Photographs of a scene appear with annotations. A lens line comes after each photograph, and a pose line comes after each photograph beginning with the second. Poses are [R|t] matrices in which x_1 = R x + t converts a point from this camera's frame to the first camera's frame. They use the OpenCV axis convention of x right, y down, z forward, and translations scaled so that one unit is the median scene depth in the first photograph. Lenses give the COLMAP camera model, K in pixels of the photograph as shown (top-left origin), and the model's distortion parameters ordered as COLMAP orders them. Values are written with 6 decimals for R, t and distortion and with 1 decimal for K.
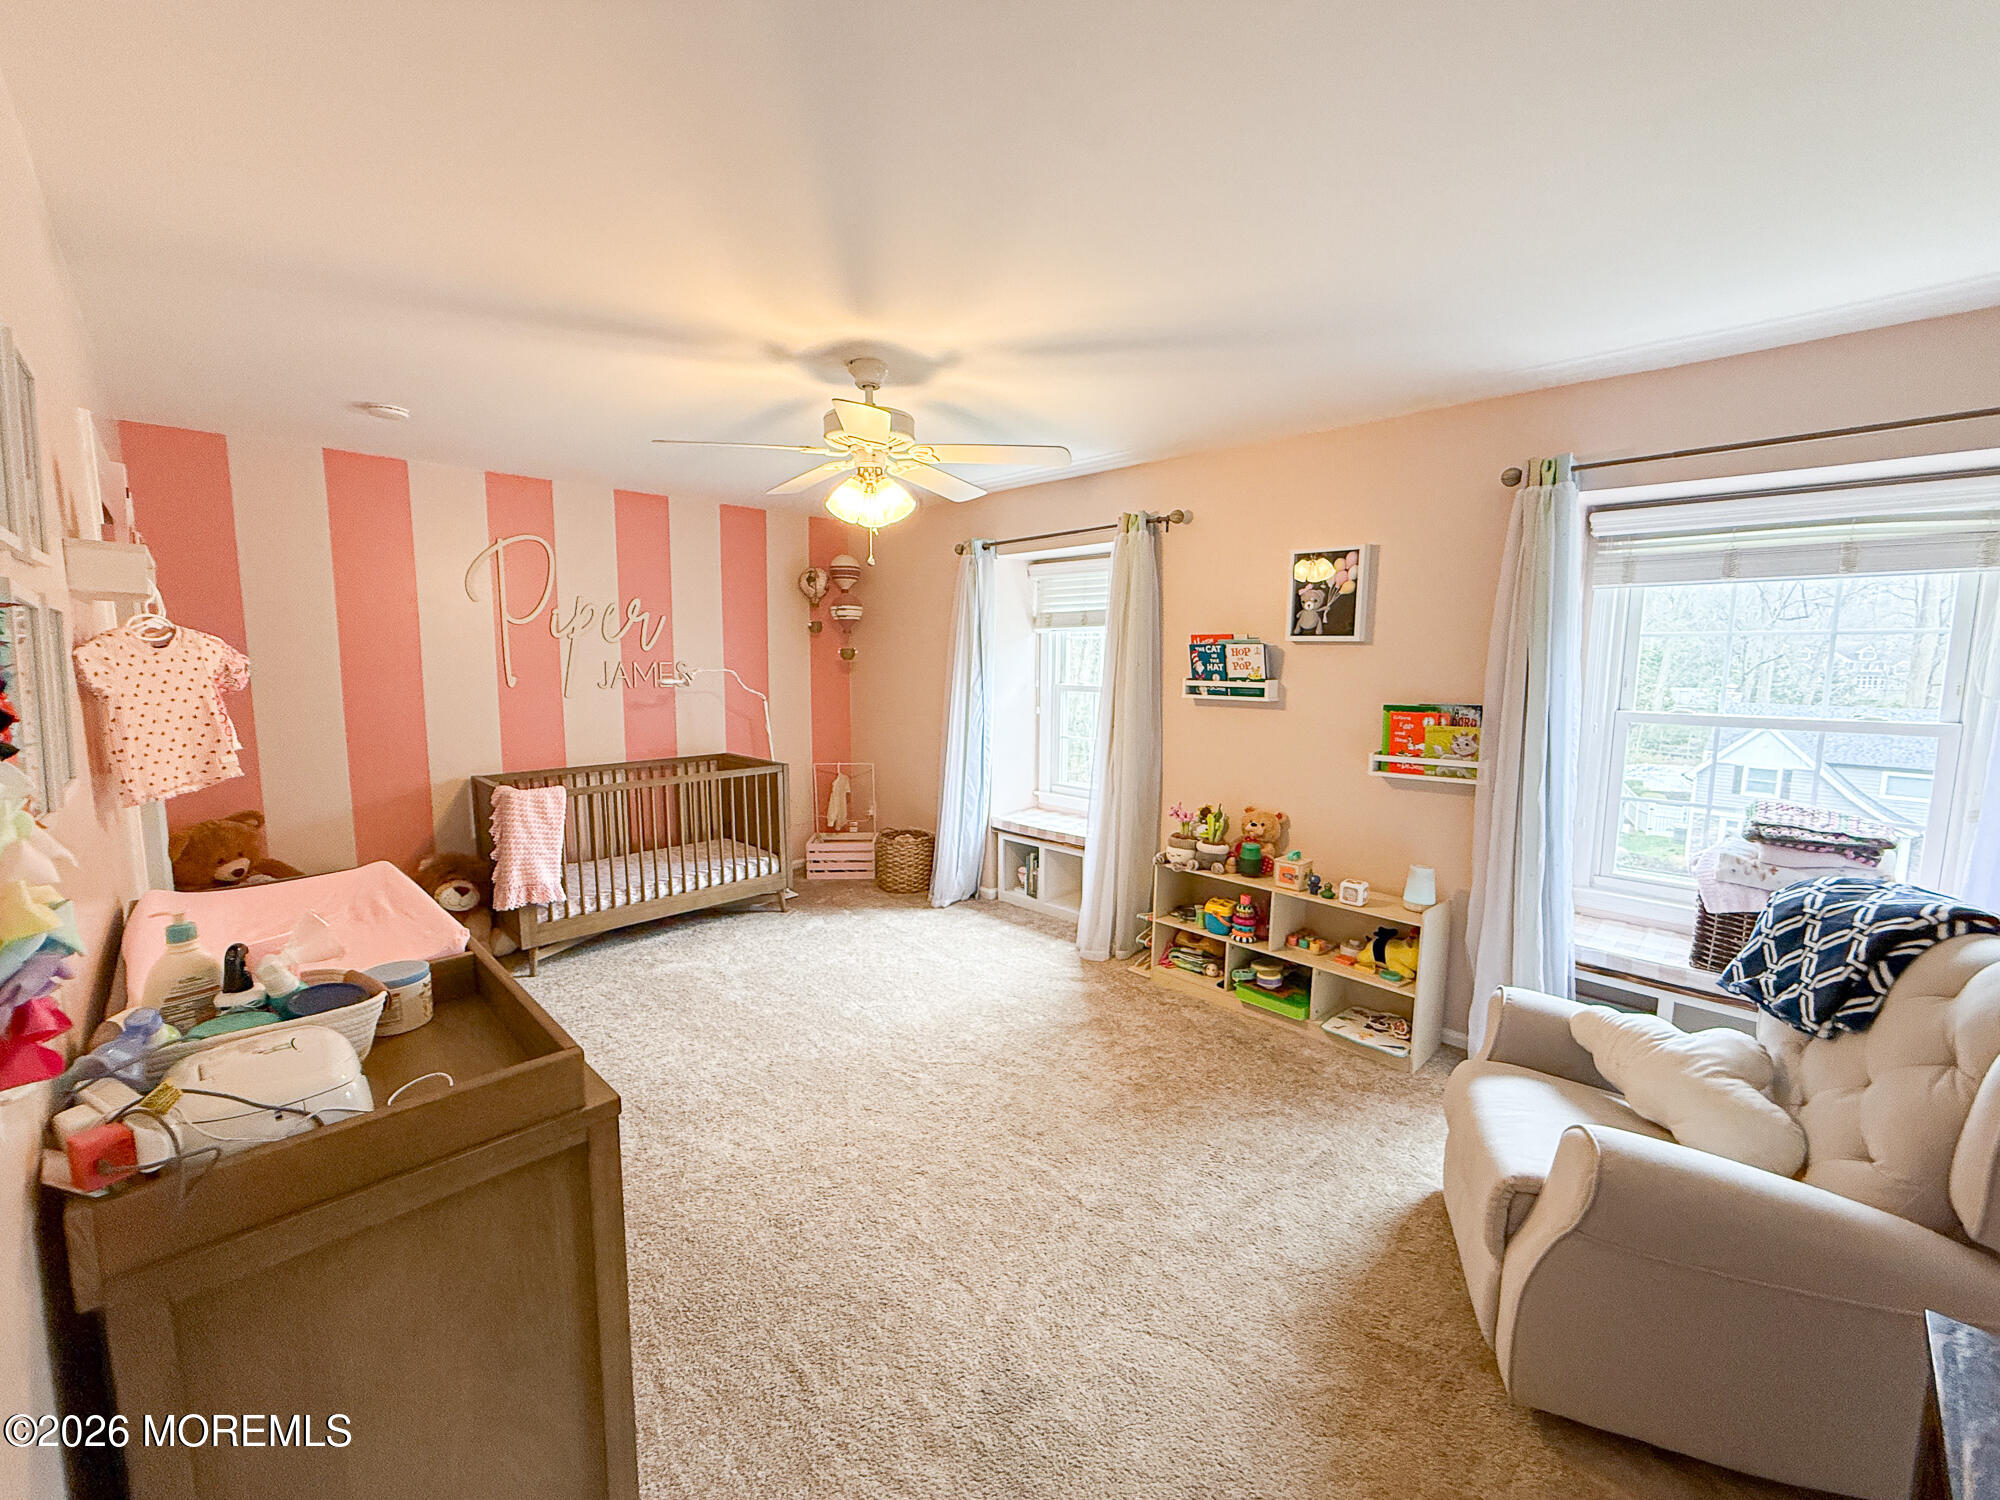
lens RADIAL K [[807.9, 0, 990.8], [0, 807.9, 751.0], [0, 0, 1]] dist [-0.000832, 0.000500]
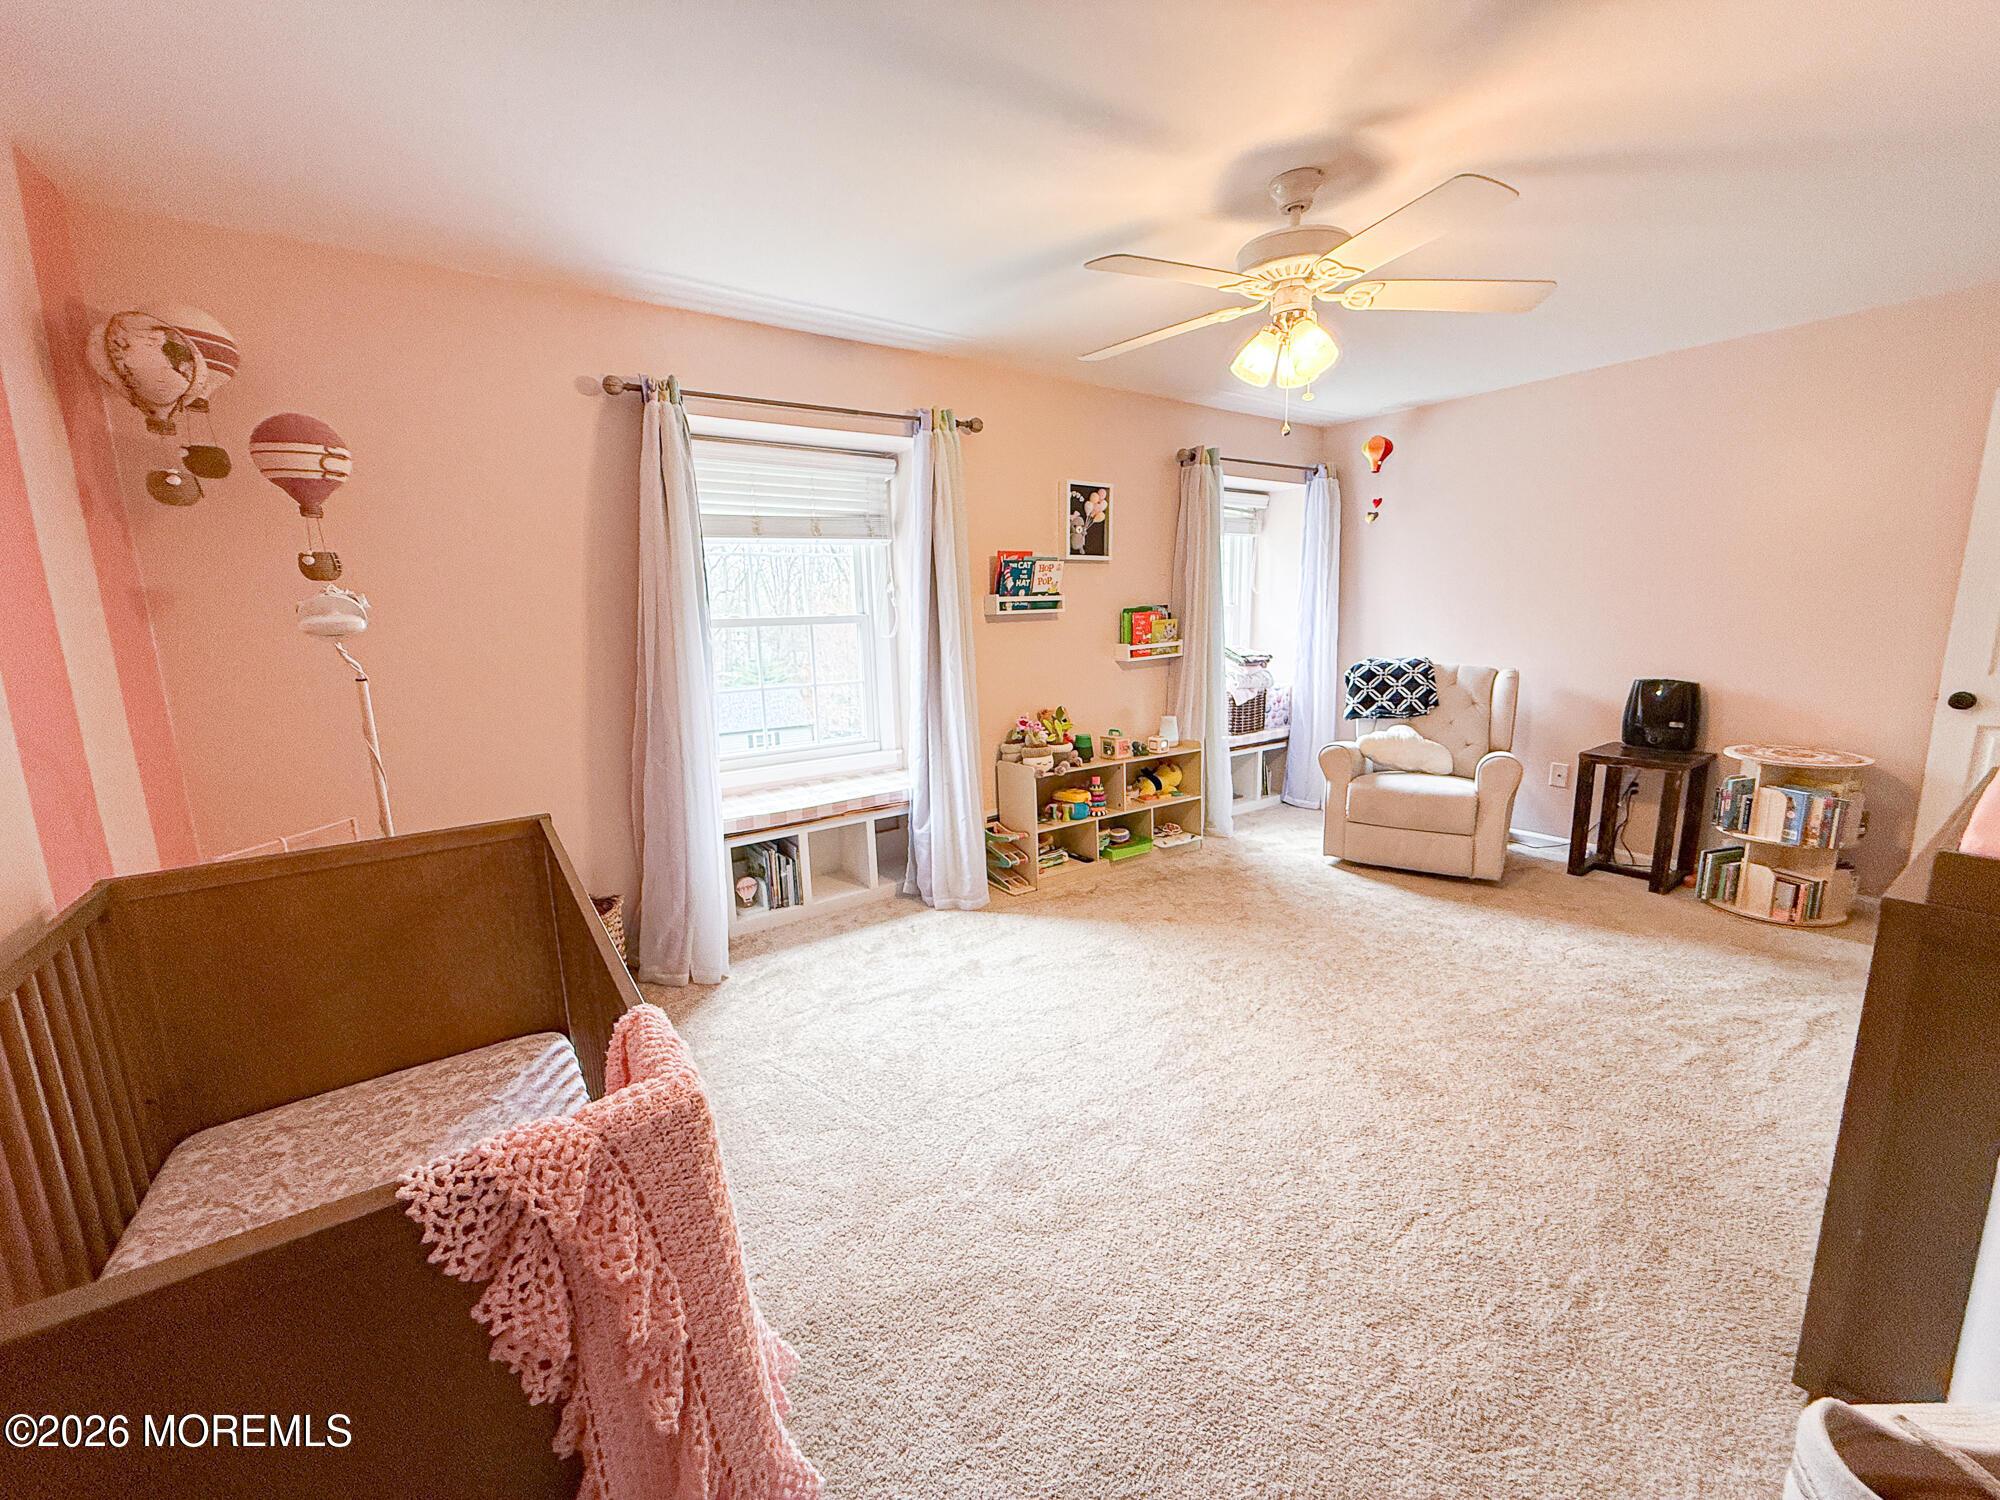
lens RADIAL K [[792.0, 0, 996.8], [0, 792.0, 747.5], [0, 0, 1]] dist [-0.000682, 0.000039]
pose [[0.172042, -0.187713, 0.967040, -0.754963], [0.141431, 0.976213, 0.164332, -0.067498], [-0.974884, 0.108498, 0.194498, 0.841818]]
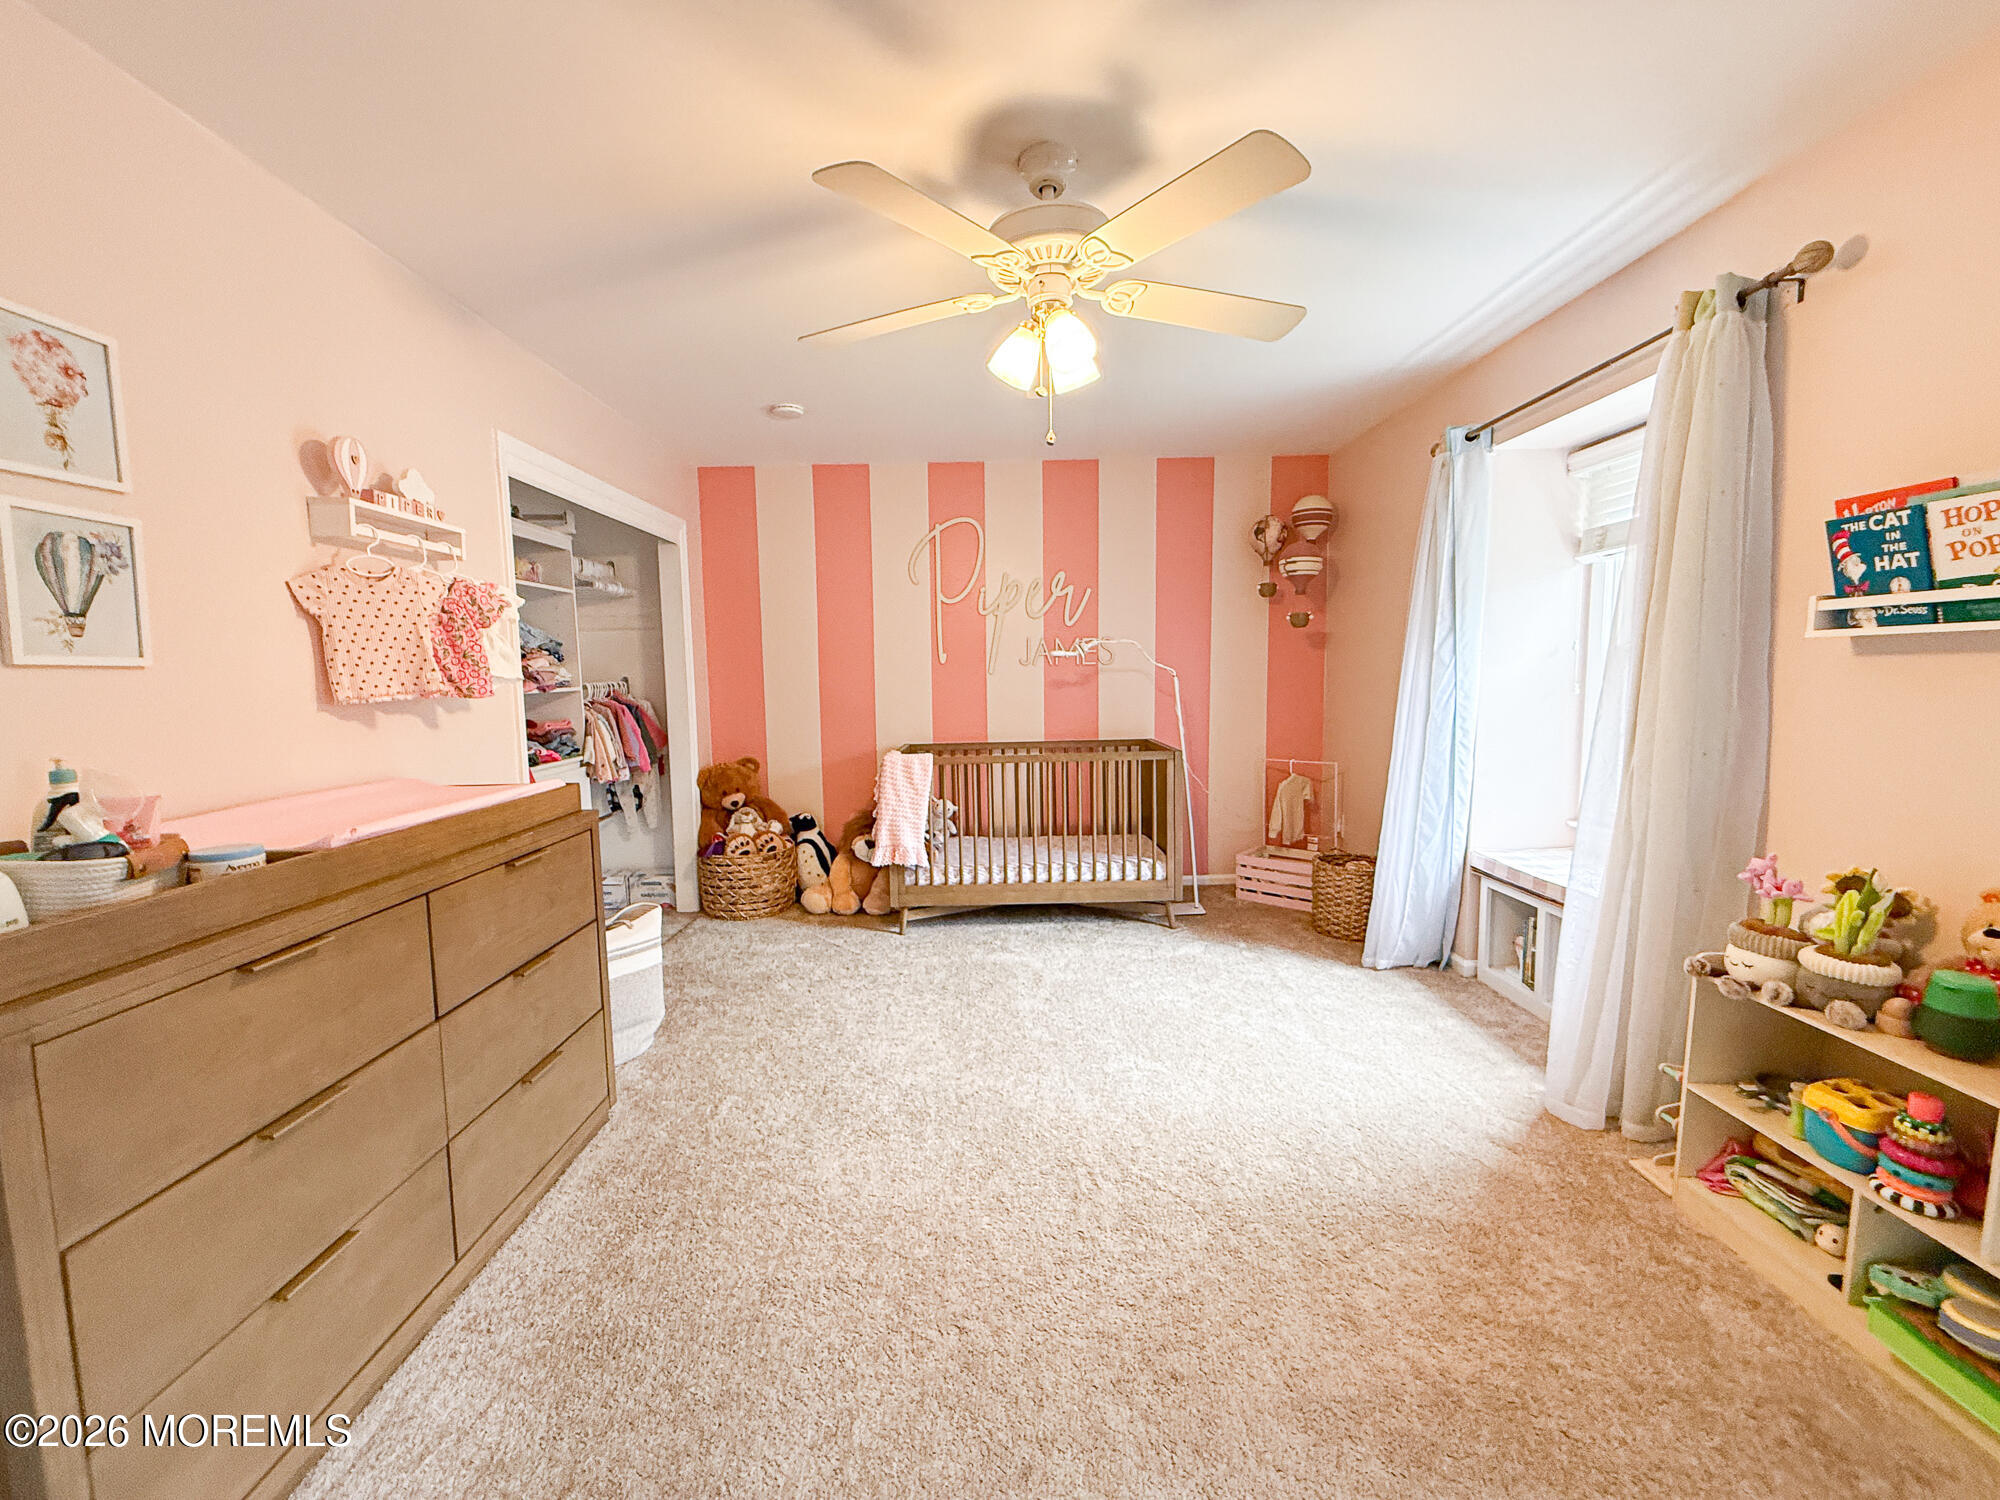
lens RADIAL K [[807.9, 0, 990.8], [0, 807.9, 751.0], [0, 0, 1]] dist [-0.000832, 0.000500]
pose [[0.709545, 0.051281, -0.702792, 0.237989], [-0.064447, 0.997891, 0.007747, 0.027688], [0.701707, 0.039796, 0.711353, 0.336801]]
